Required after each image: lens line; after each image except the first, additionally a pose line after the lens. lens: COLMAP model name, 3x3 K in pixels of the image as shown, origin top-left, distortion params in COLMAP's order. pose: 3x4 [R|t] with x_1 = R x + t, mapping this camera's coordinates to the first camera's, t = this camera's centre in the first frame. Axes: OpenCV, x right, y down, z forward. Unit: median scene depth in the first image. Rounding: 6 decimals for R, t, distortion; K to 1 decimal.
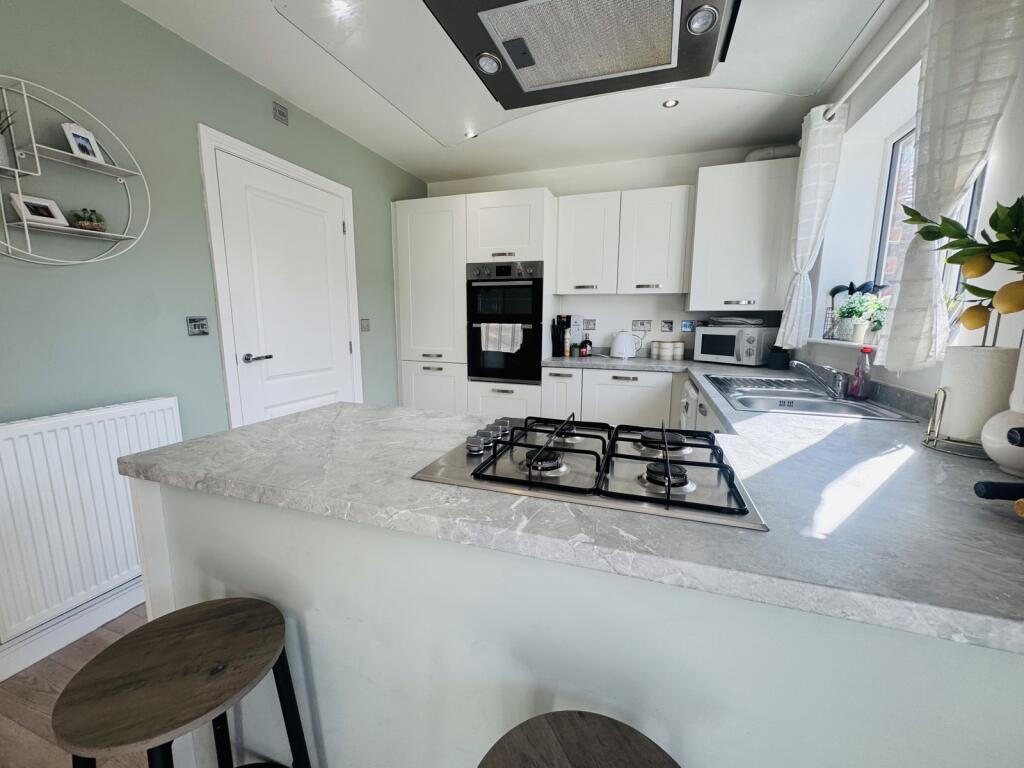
lens RADIAL K [[408.4, 0, 512.7], [0, 408.4, 384.6], [0, 0, 1]] dist [-0.003250, 0.000179]
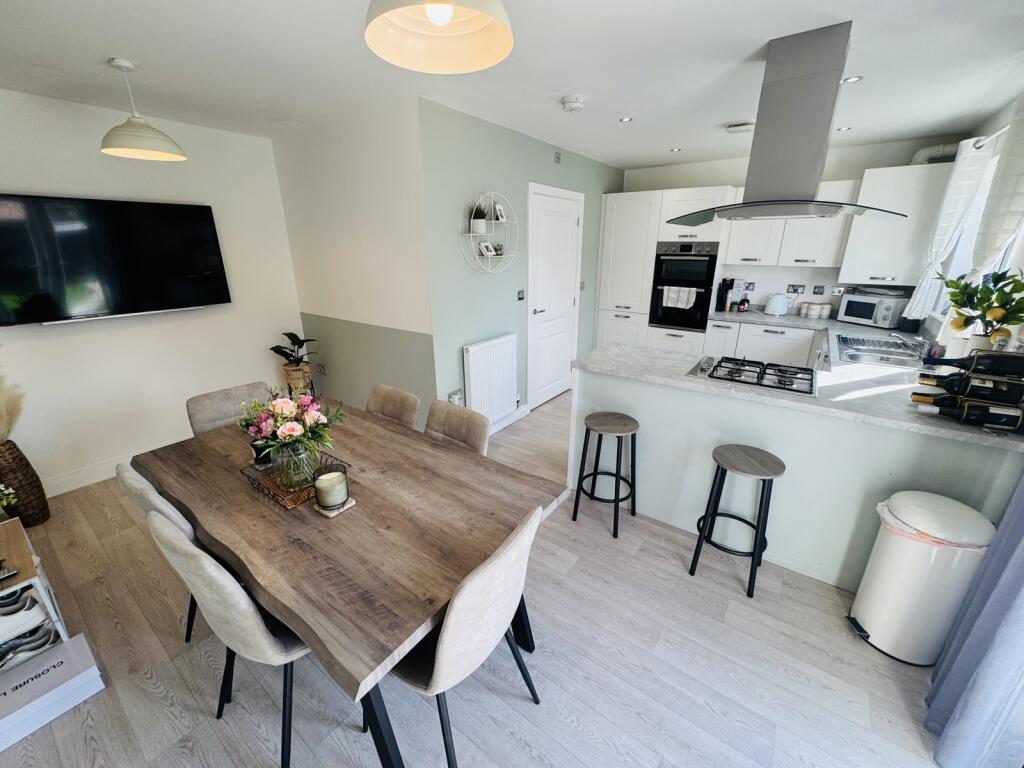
lens RADIAL K [[408.4, 0, 512.7], [0, 408.4, 384.6], [0, 0, 1]] dist [-0.003250, 0.000179]
pose [[0.955706, 0.089084, -0.280517, -0.164698], [-0.040496, 0.983829, 0.174470, -0.044587], [0.291523, -0.155382, 0.943859, -0.576389]]
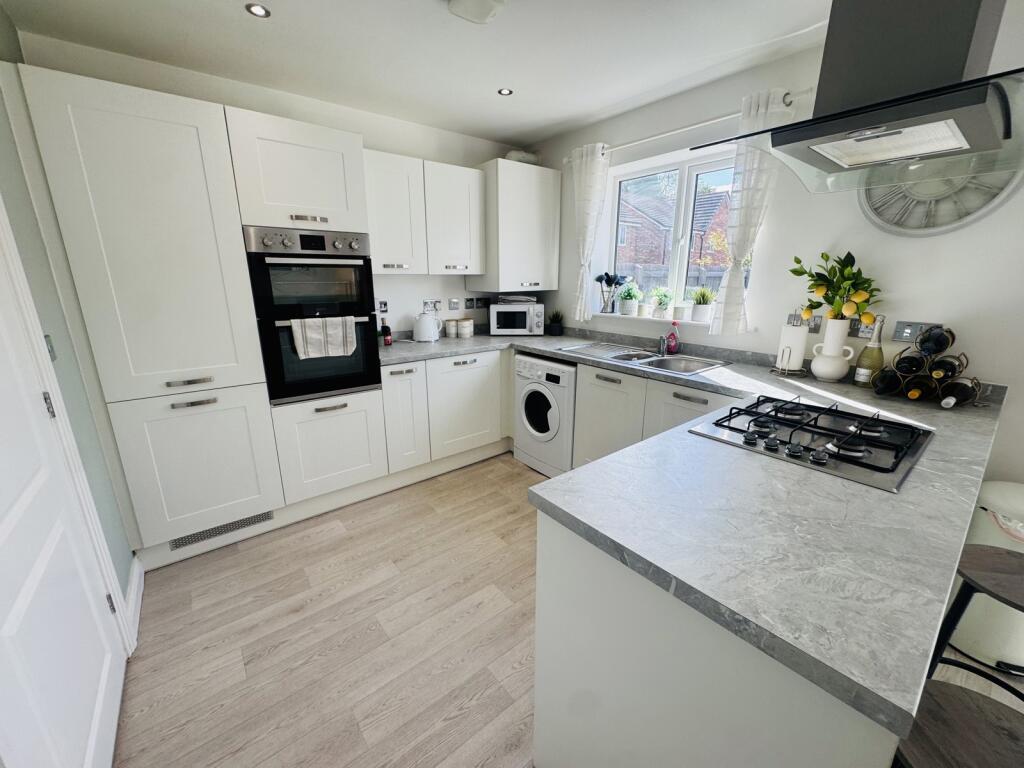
lens RADIAL K [[408.4, 0, 512.7], [0, 408.4, 384.6], [0, 0, 1]] dist [-0.003250, 0.000179]
pose [[0.541692, -0.224360, 0.810082, -0.488051], [0.136538, 0.974408, 0.178571, -0.126180], [-0.829414, 0.013877, 0.558462, 0.347273]]
